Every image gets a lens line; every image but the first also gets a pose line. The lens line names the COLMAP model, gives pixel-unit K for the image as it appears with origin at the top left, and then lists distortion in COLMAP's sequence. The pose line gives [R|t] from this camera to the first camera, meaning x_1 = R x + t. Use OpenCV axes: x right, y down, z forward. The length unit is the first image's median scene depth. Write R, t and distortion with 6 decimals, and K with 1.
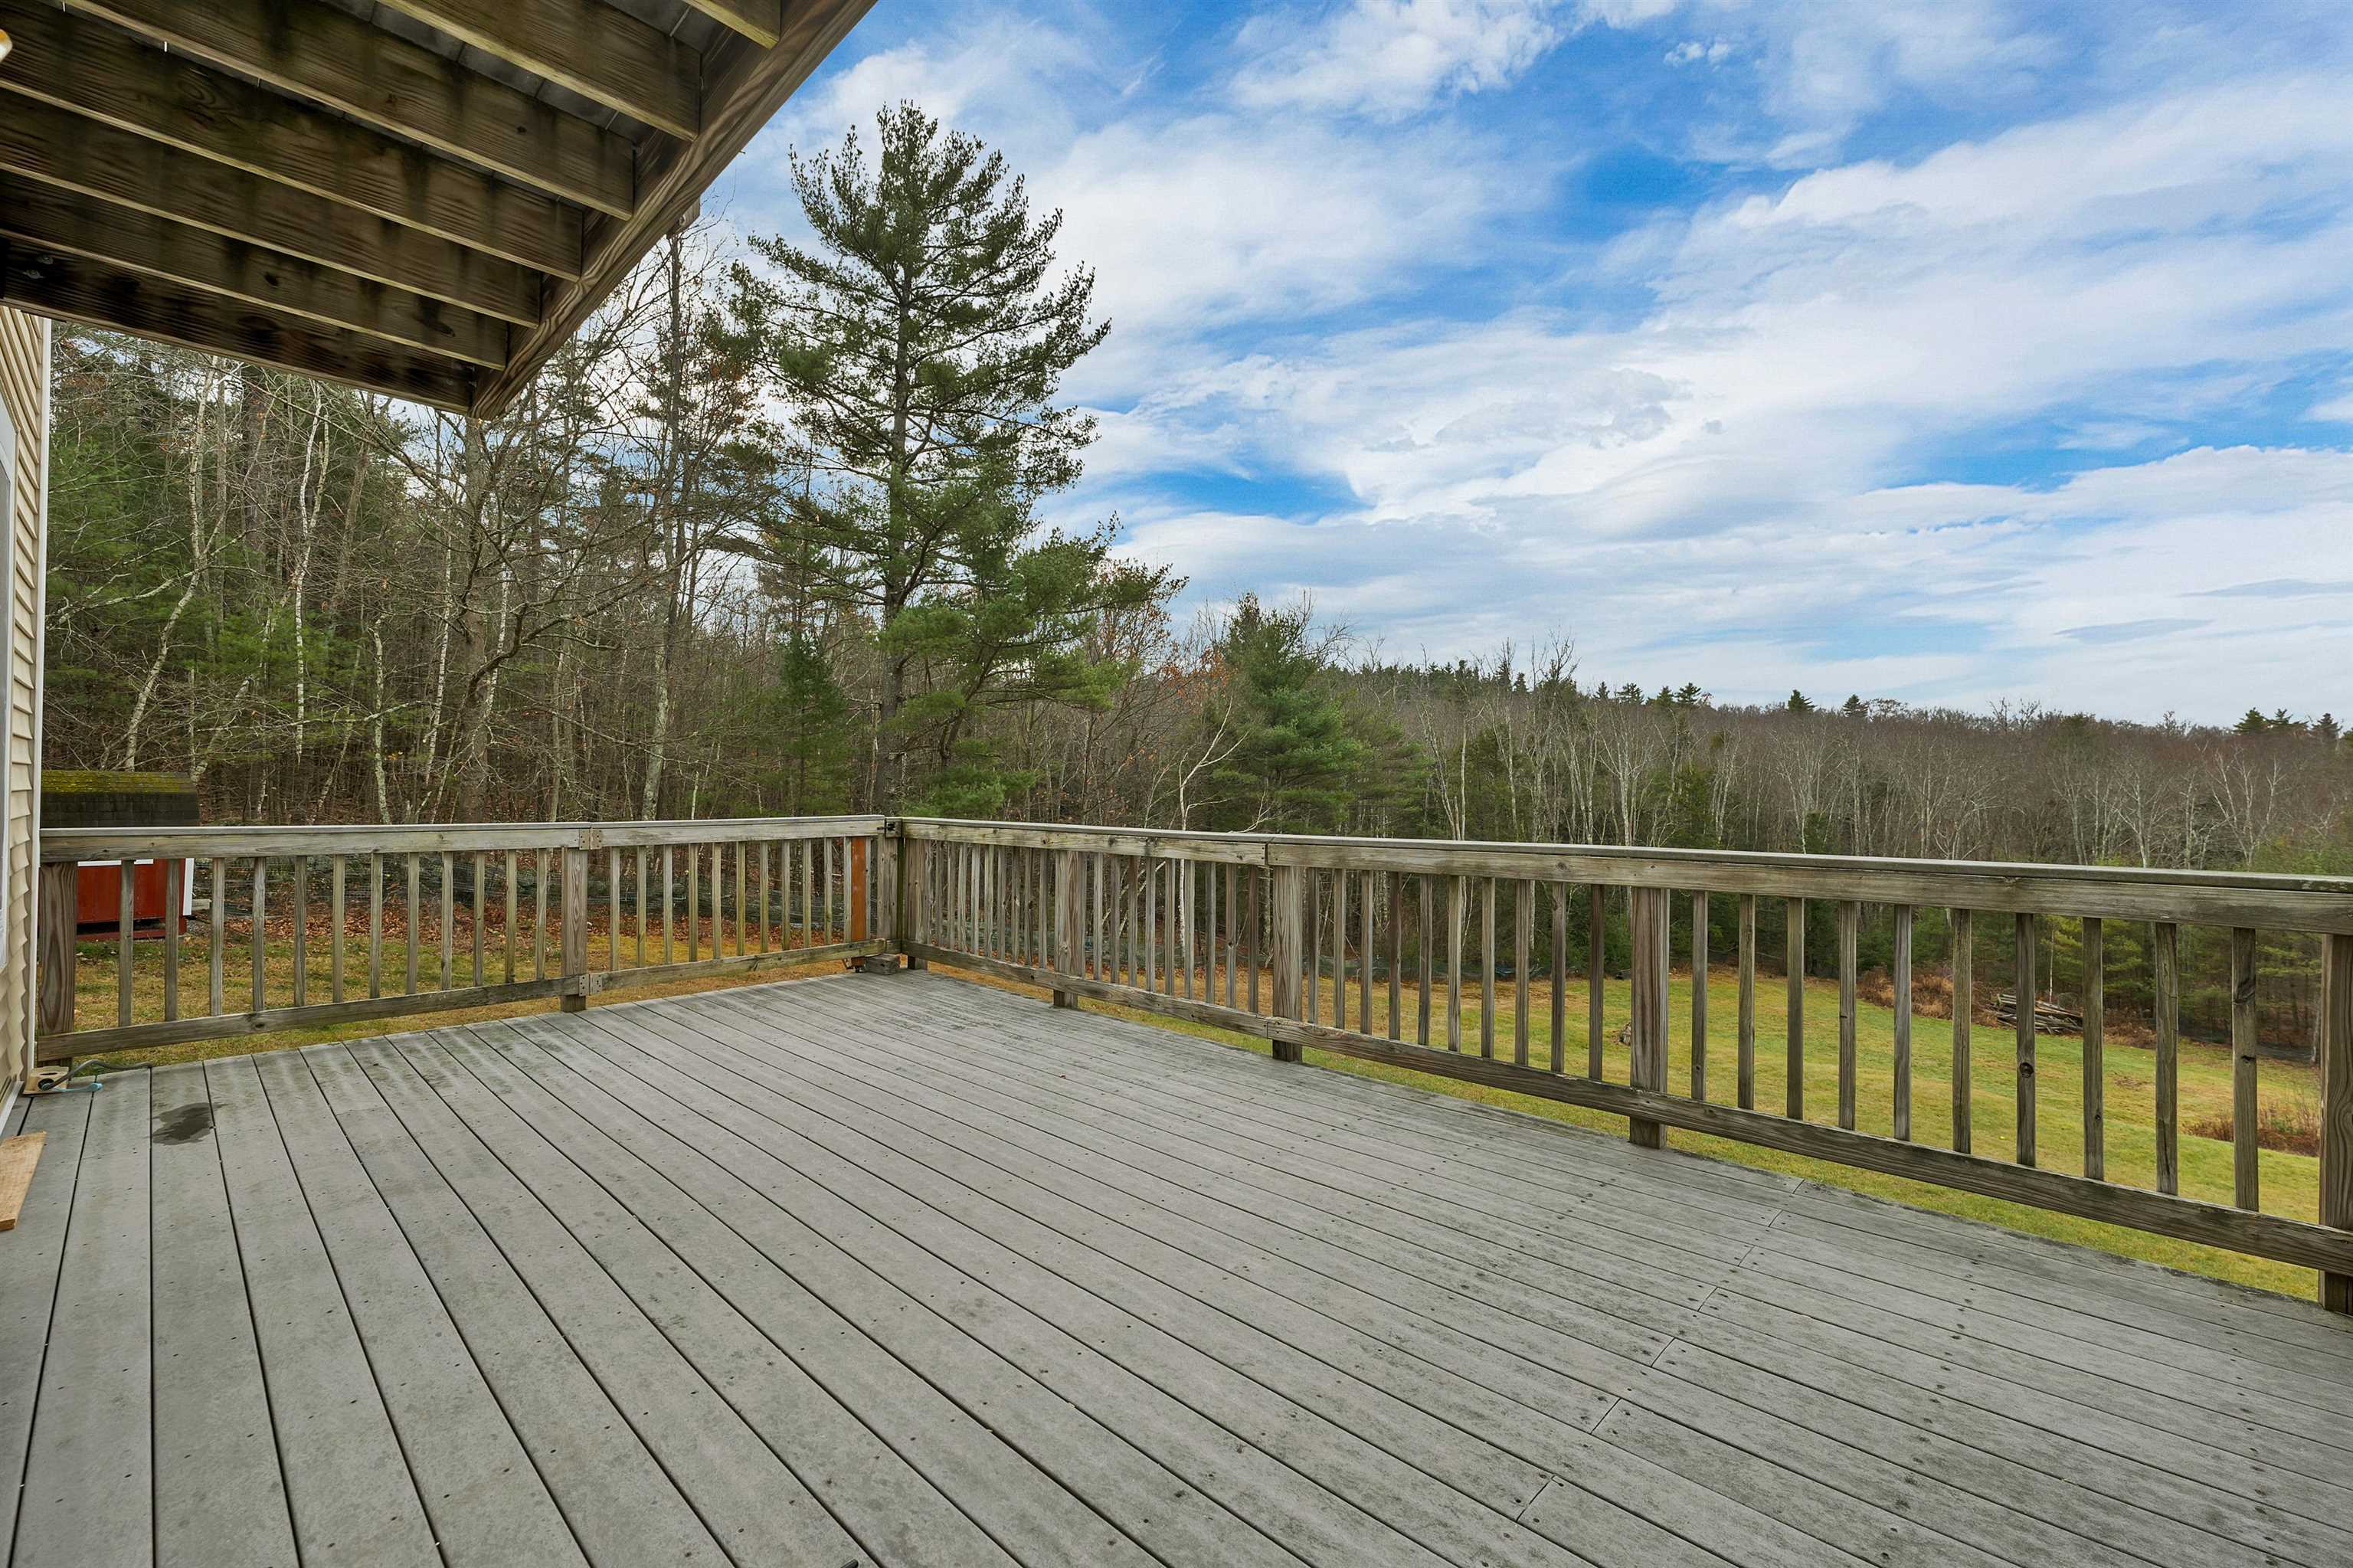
lens RADIAL K [[977.8, 0, 1176.5], [0, 977.8, 784.0], [0, 0, 1]] dist [0.001679, -0.000214]
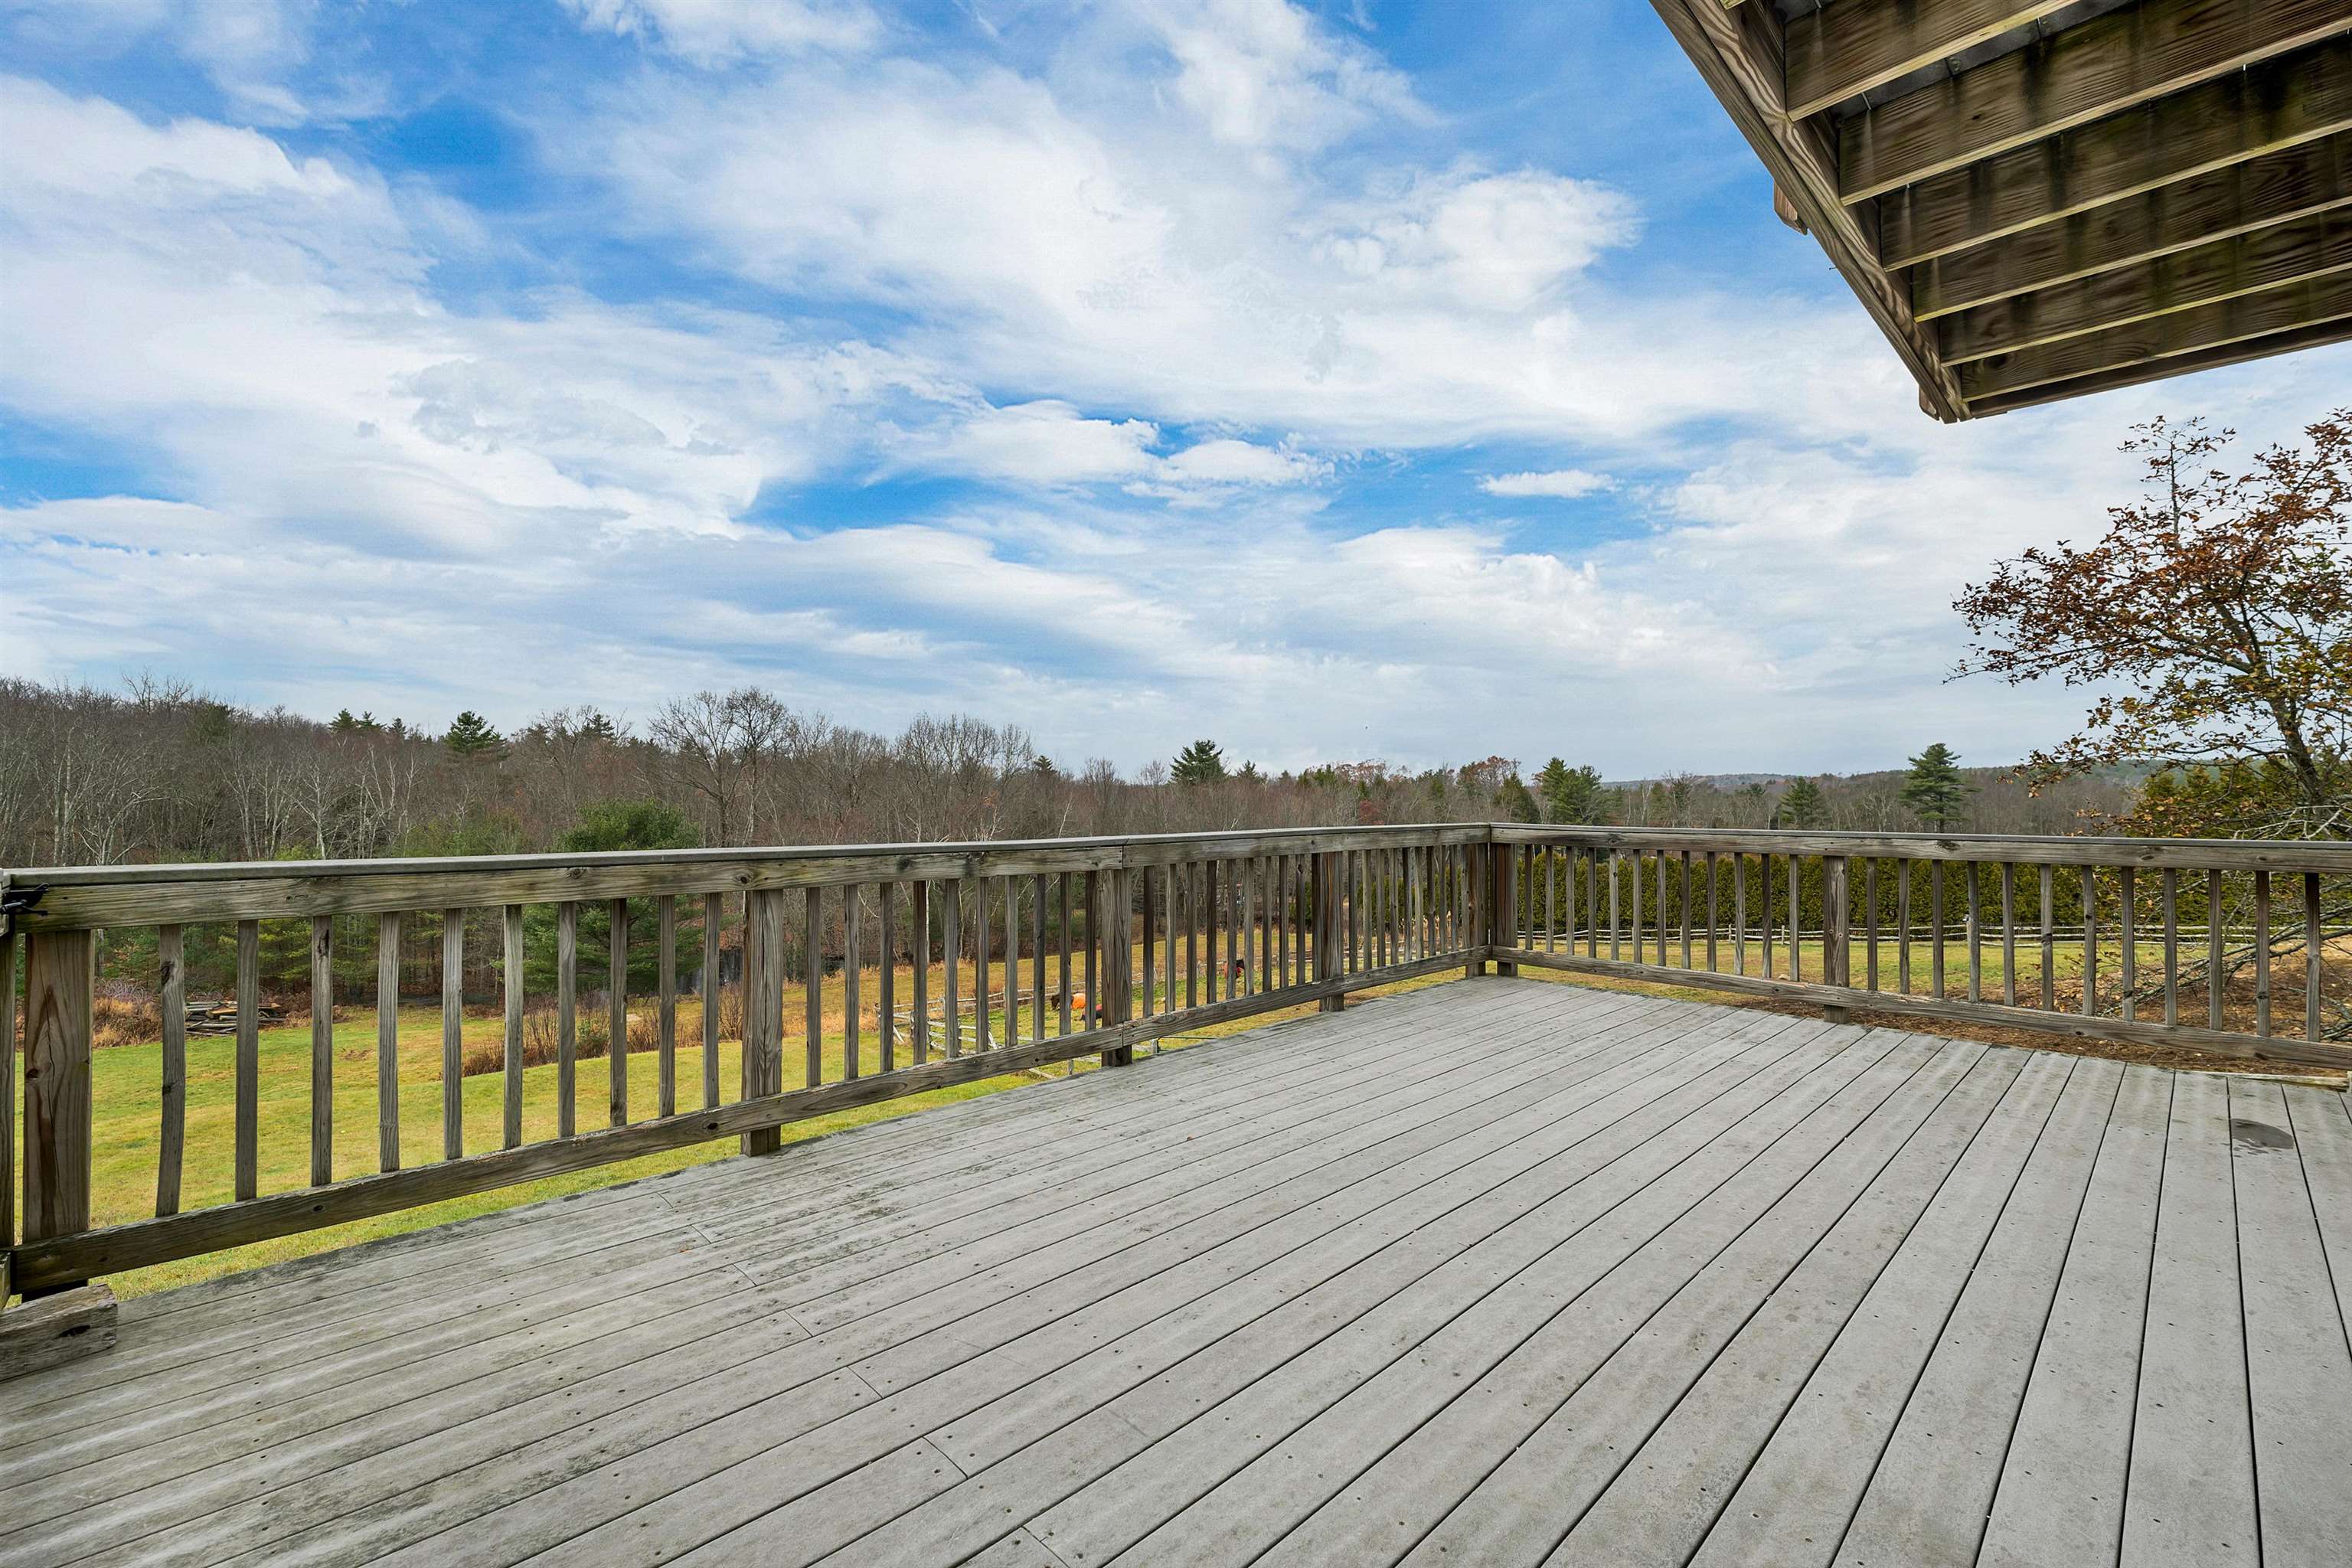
lens RADIAL K [[977.3, 0, 1176.0], [0, 977.3, 784.0], [0, 0, 1]] dist [0.001679, -0.000214]
pose [[0.048699, 0.004424, 0.998804, -1.131303], [-0.012553, 0.999914, -0.003817, 0.002859], [-0.998735, -0.012352, 0.048750, 1.167604]]
